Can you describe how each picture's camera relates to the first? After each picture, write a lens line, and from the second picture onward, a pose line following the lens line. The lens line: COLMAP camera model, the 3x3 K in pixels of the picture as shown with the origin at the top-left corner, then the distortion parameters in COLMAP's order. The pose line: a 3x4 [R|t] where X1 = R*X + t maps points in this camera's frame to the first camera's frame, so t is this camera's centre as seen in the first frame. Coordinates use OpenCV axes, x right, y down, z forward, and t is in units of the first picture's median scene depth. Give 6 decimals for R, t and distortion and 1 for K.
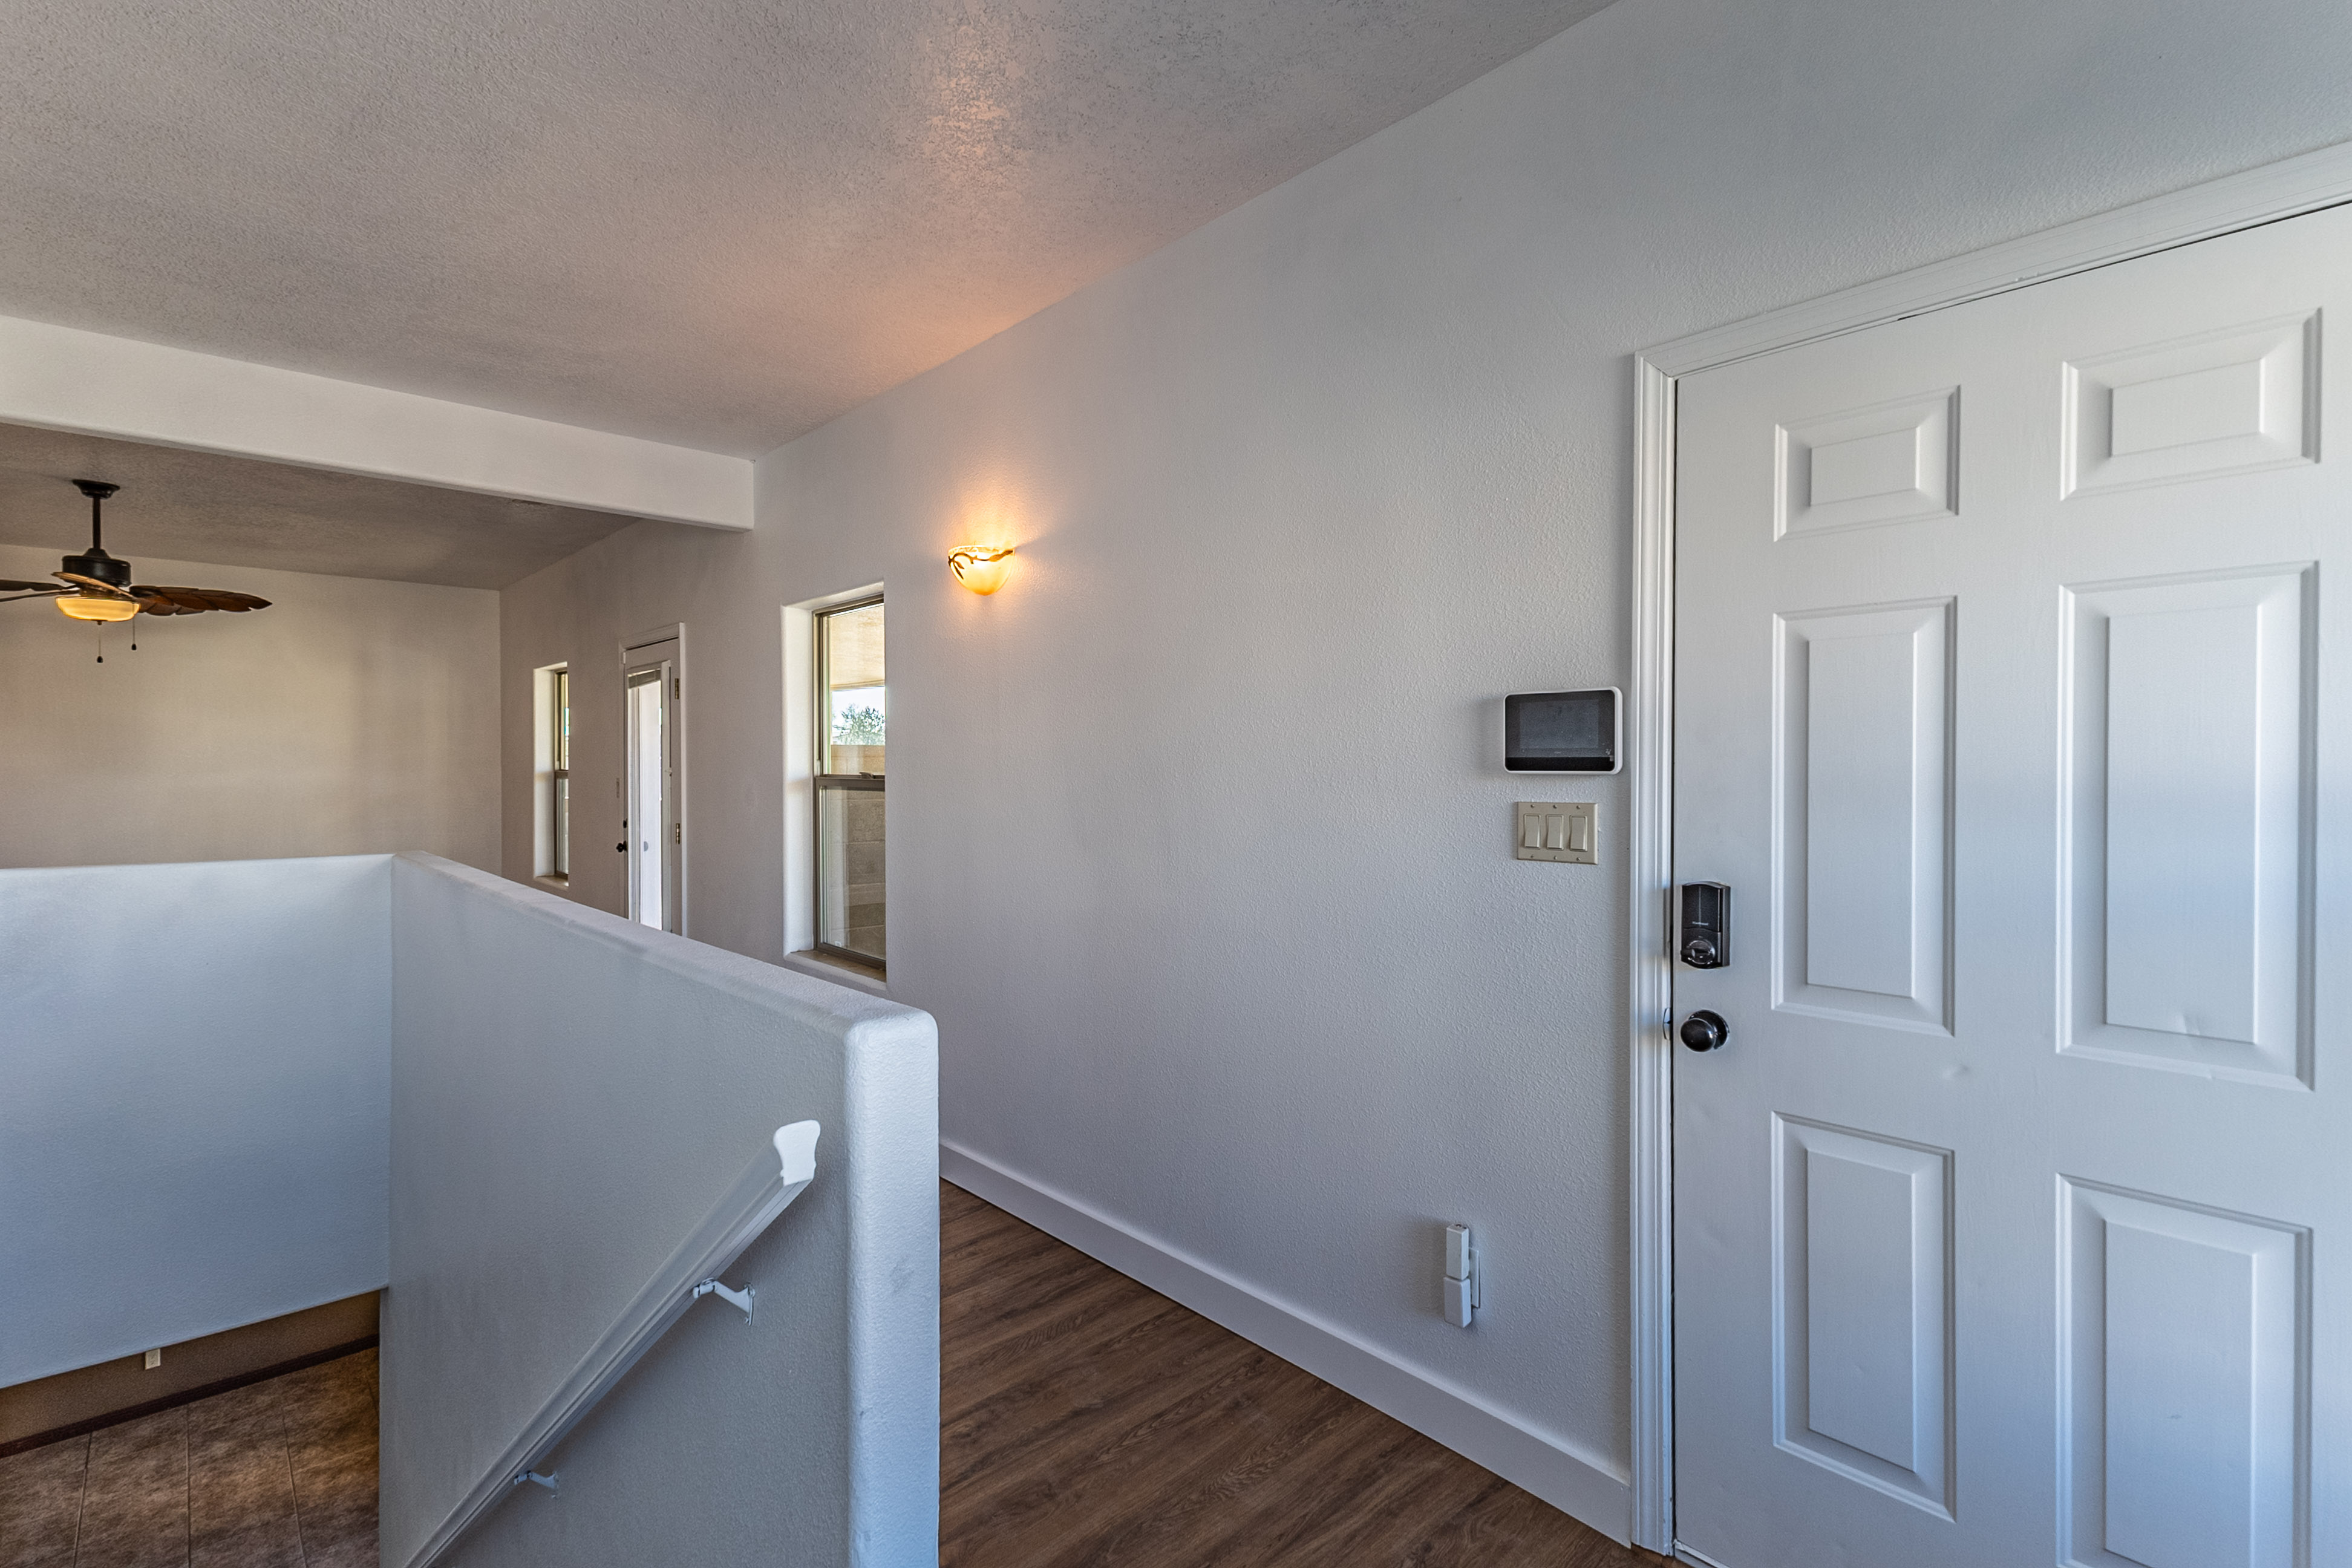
lens RADIAL K [[1071.2, 0, 1191.4], [0, 1071.2, 762.4], [0, 0, 1]] dist [0.024893, -0.005163]
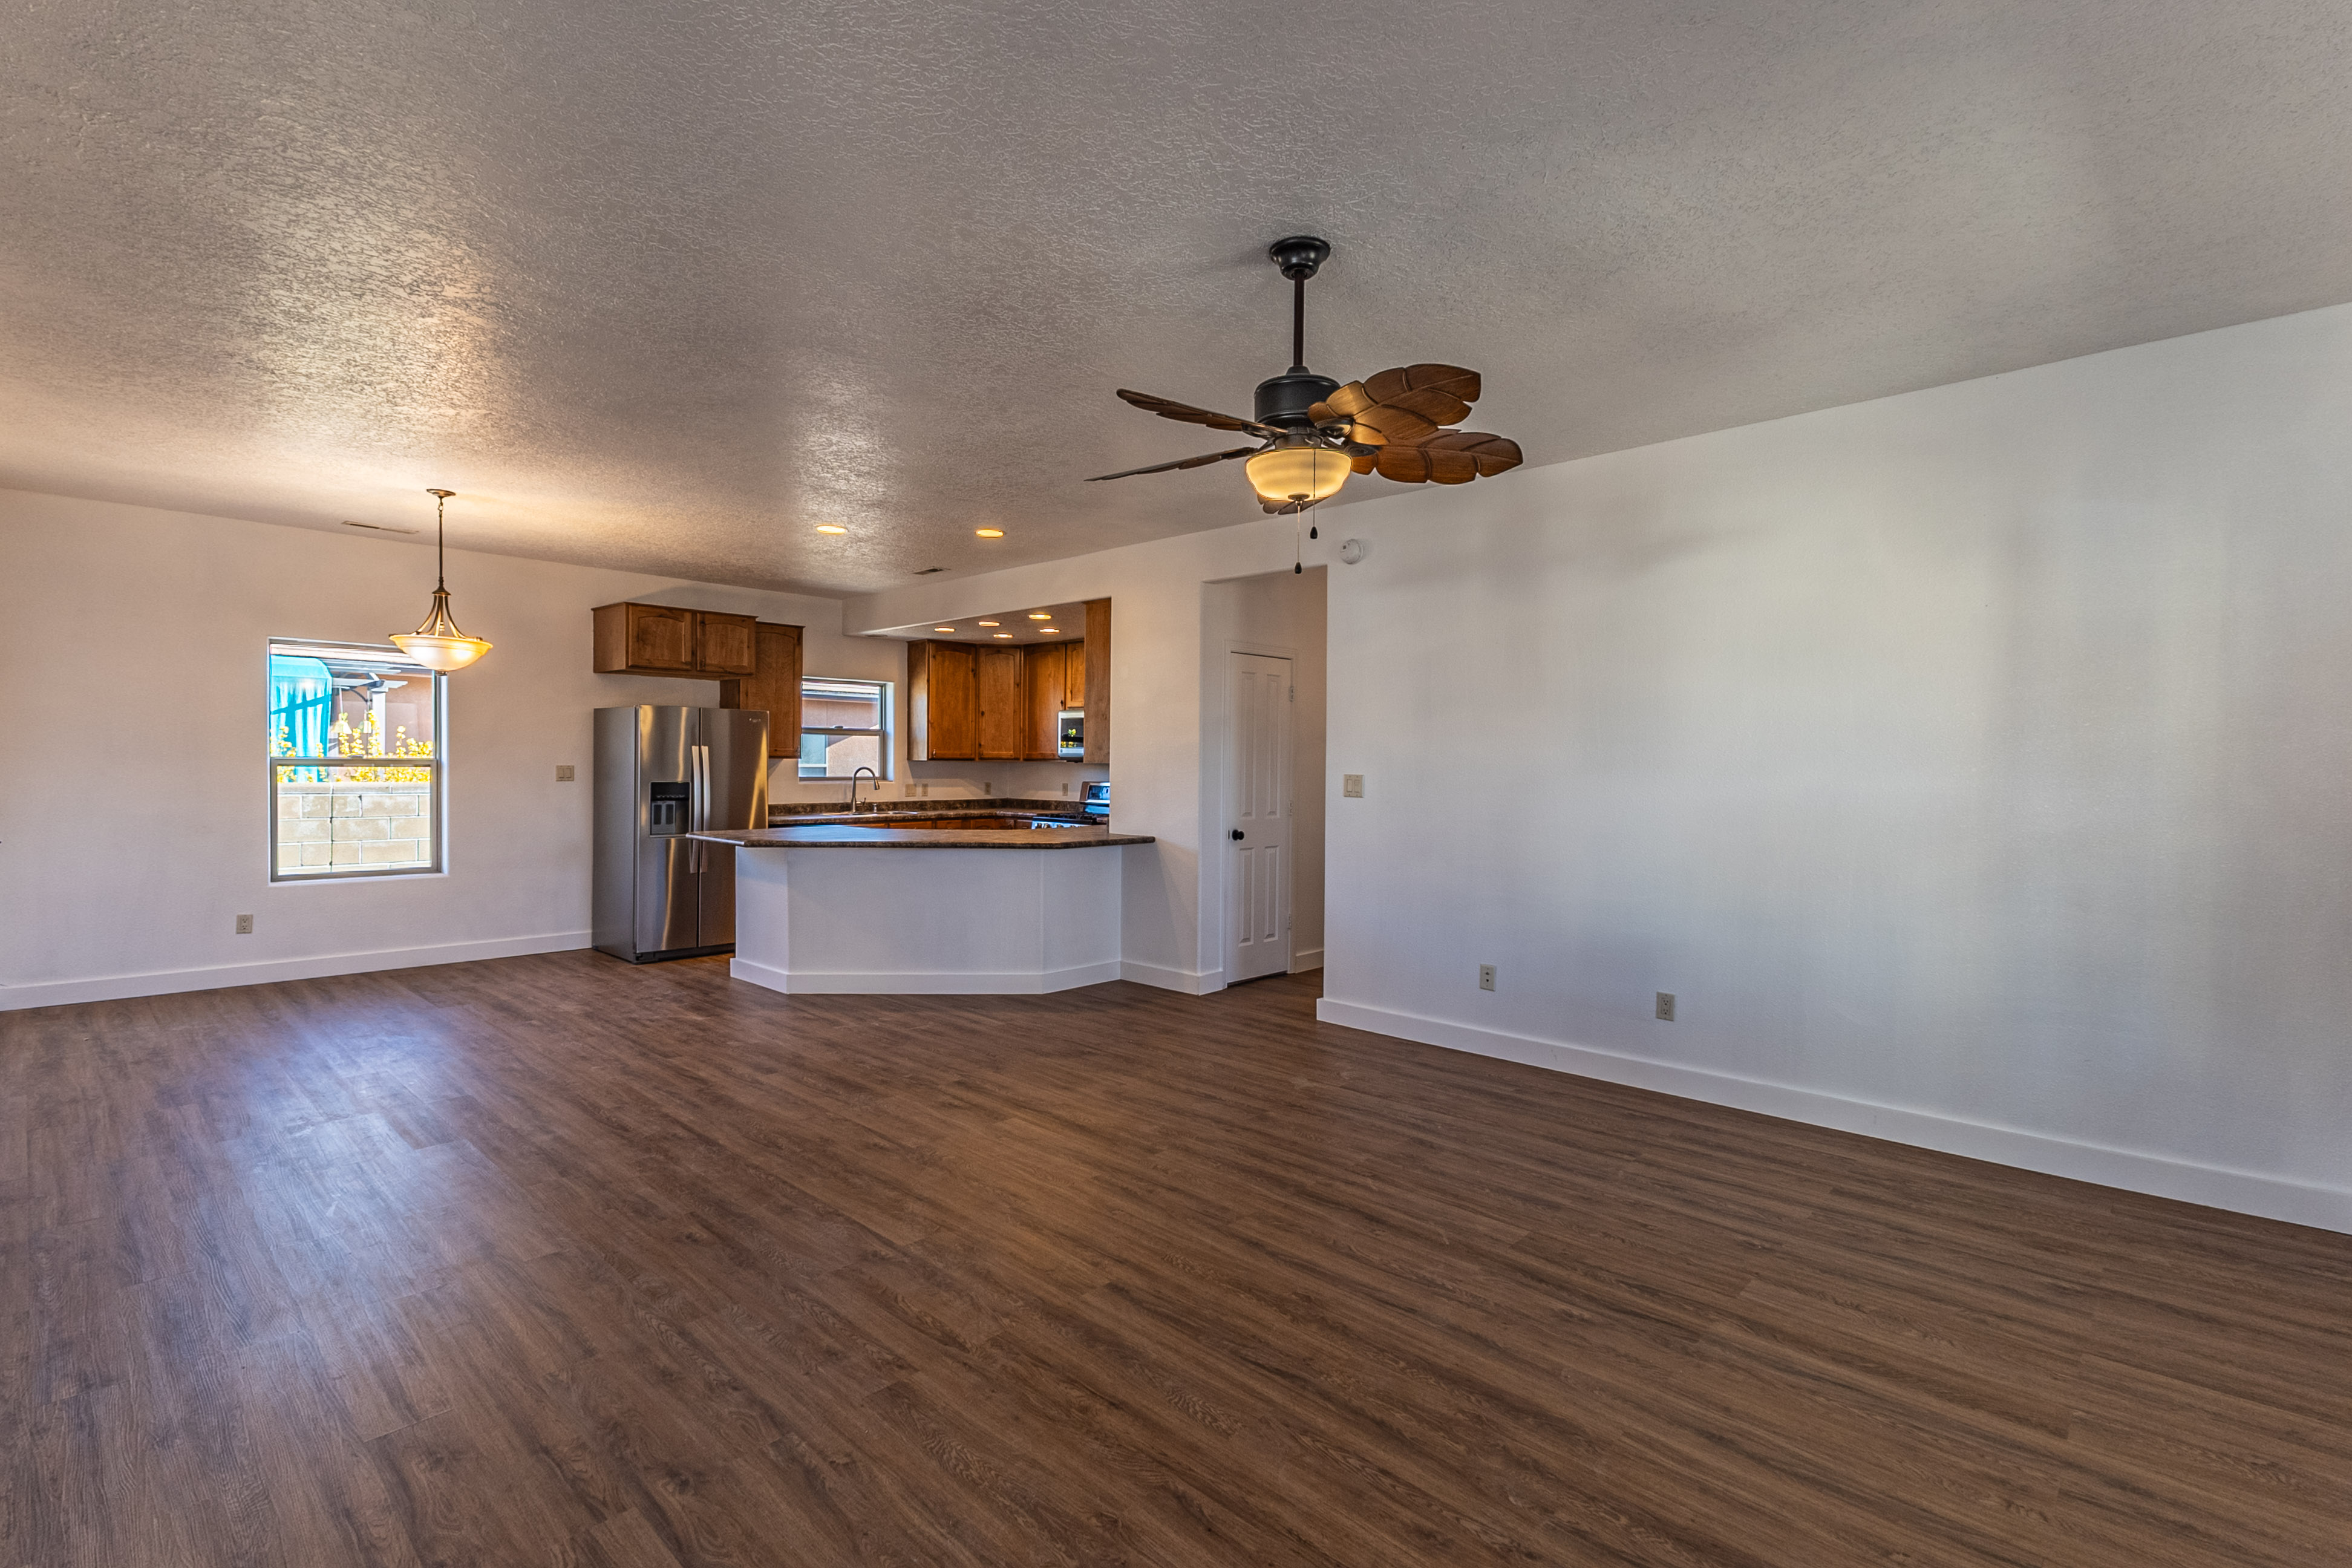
lens RADIAL K [[1071.2, 0, 1178.2], [0, 1071.2, 778.5], [0, 0, 1]] dist [0.024893, -0.005163]
pose [[0.047330, 0.012103, -0.998806, -0.429984], [-0.004709, 0.999918, 0.011893, 0.007392], [0.998868, 0.004141, 0.047384, 0.866727]]
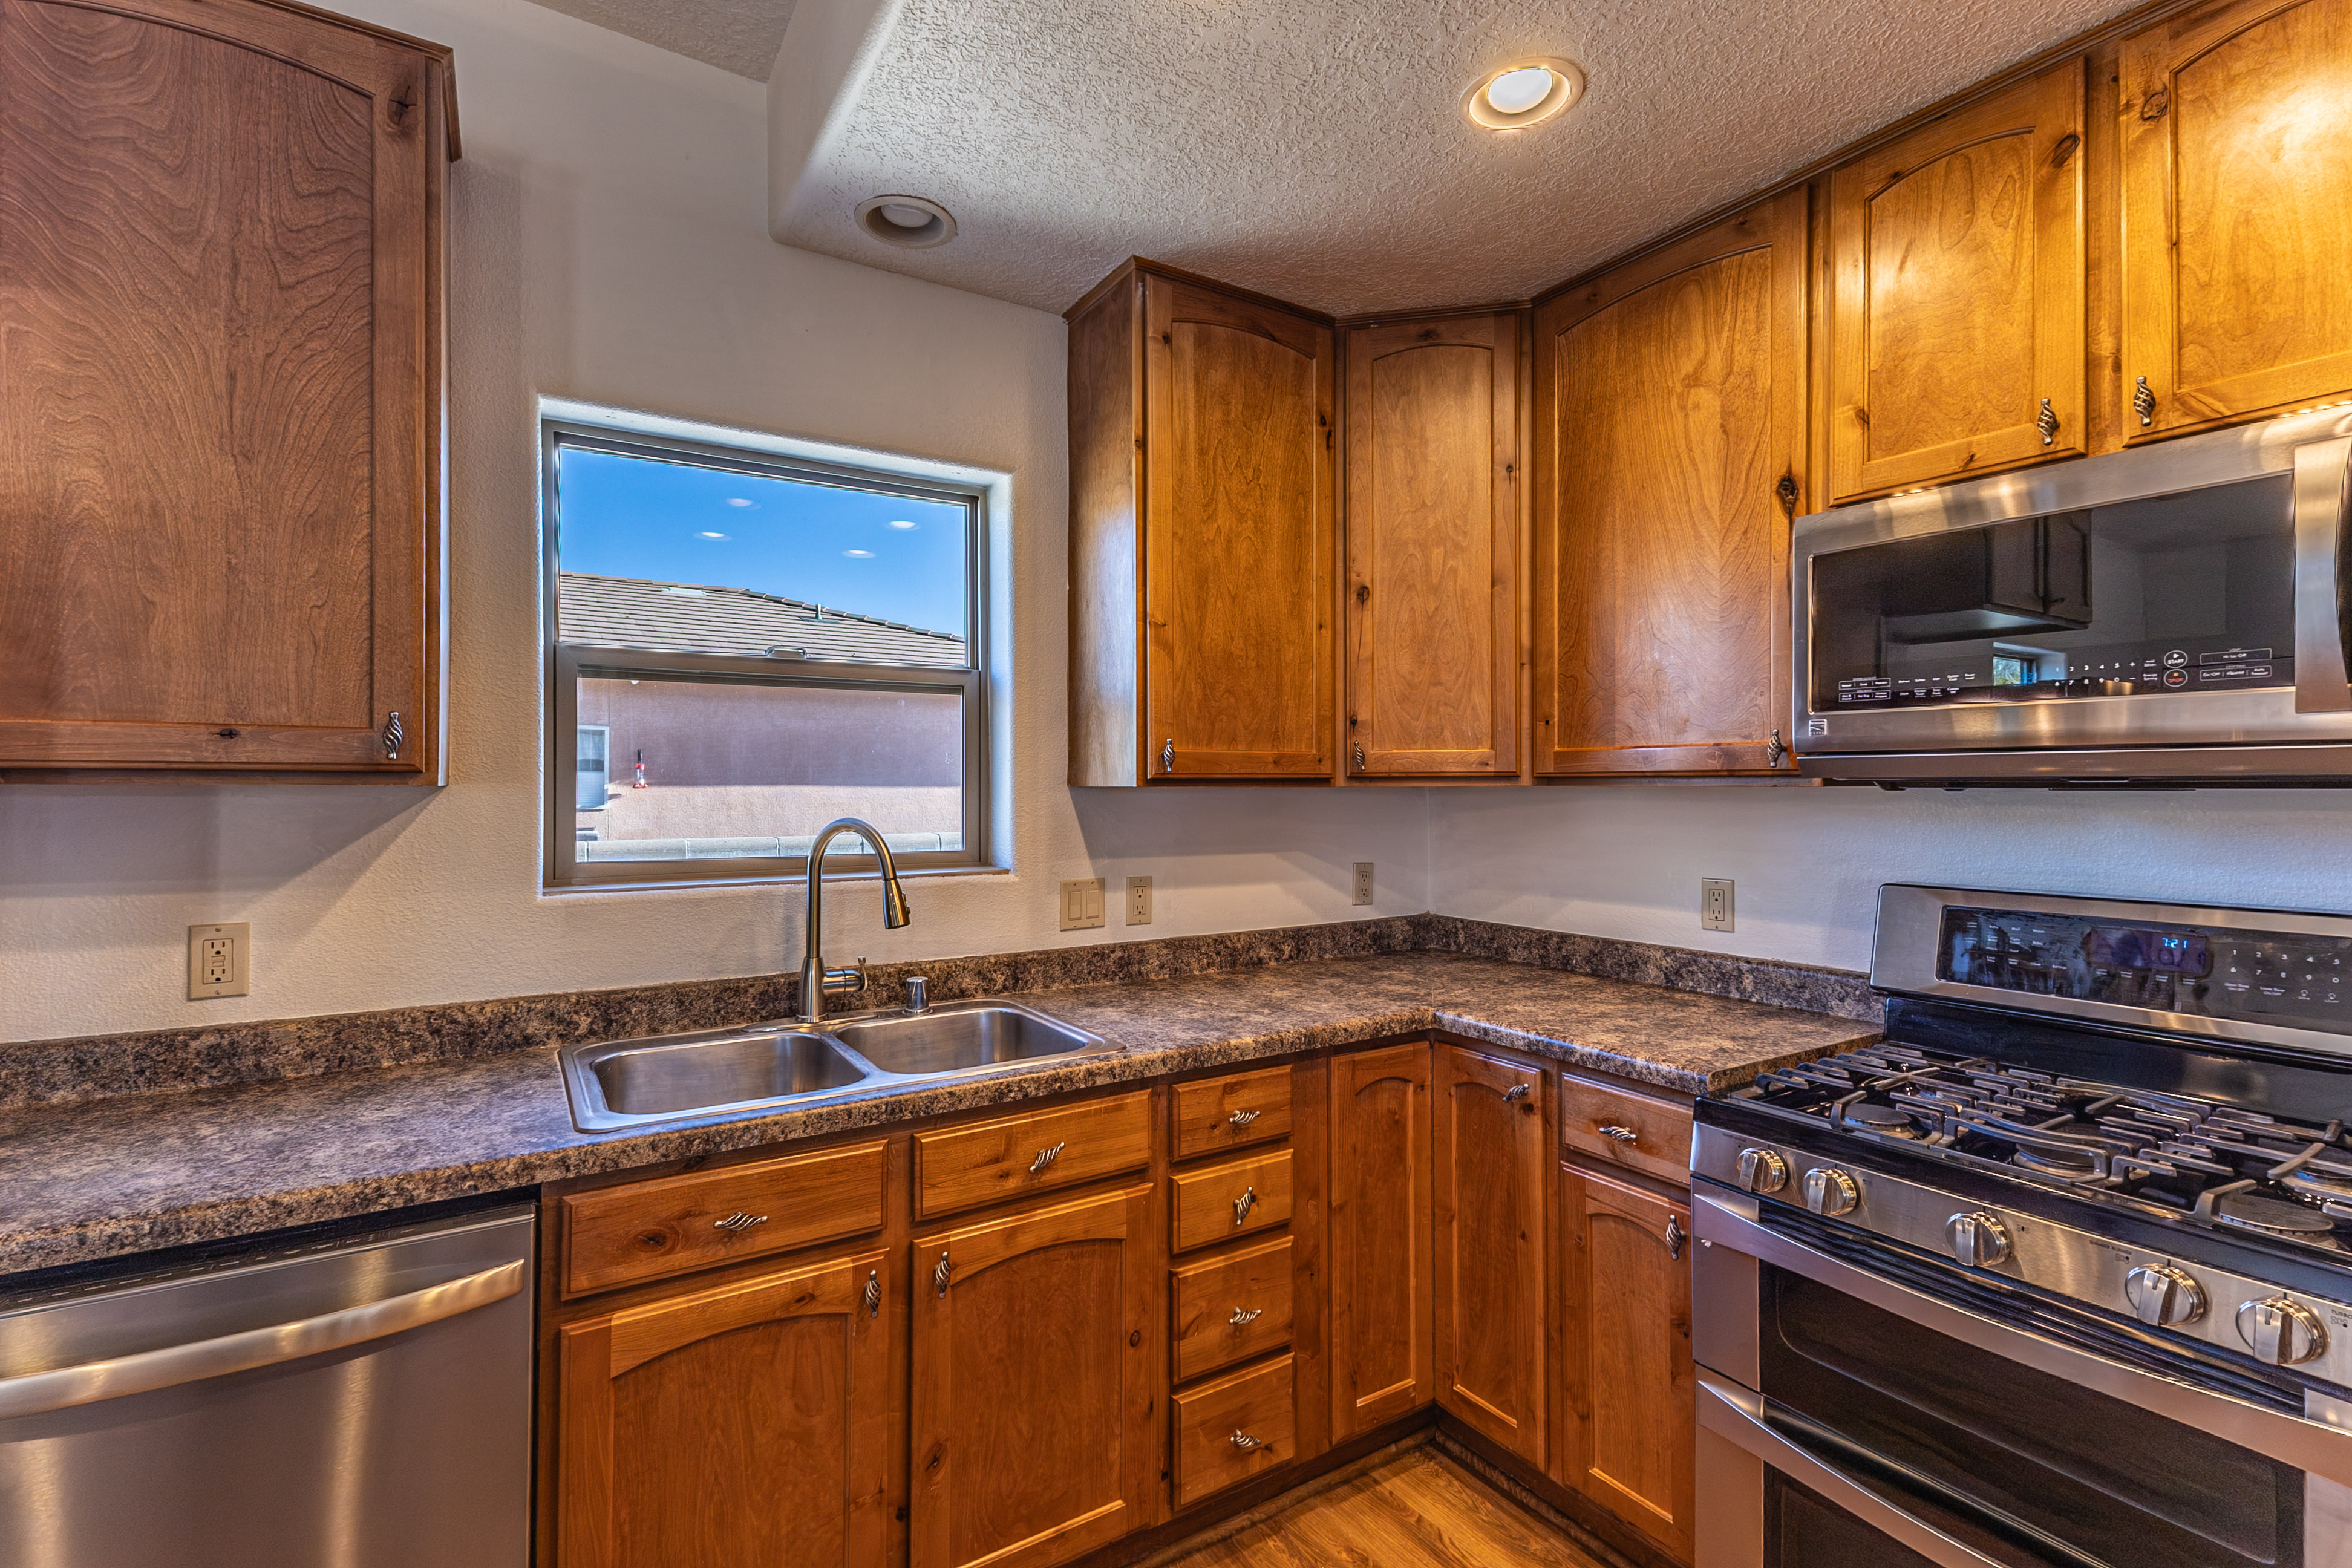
lens RADIAL K [[1071.2, 0, 1177.6], [0, 1071.2, 778.3], [0, 0, 1]] dist [0.024893, -0.005163]
pose [[-0.206547, -0.011763, -0.978366, -1.776073], [0.004223, 0.999908, -0.012914, 0.003306], [0.978427, -0.006799, -0.206479, 0.643225]]
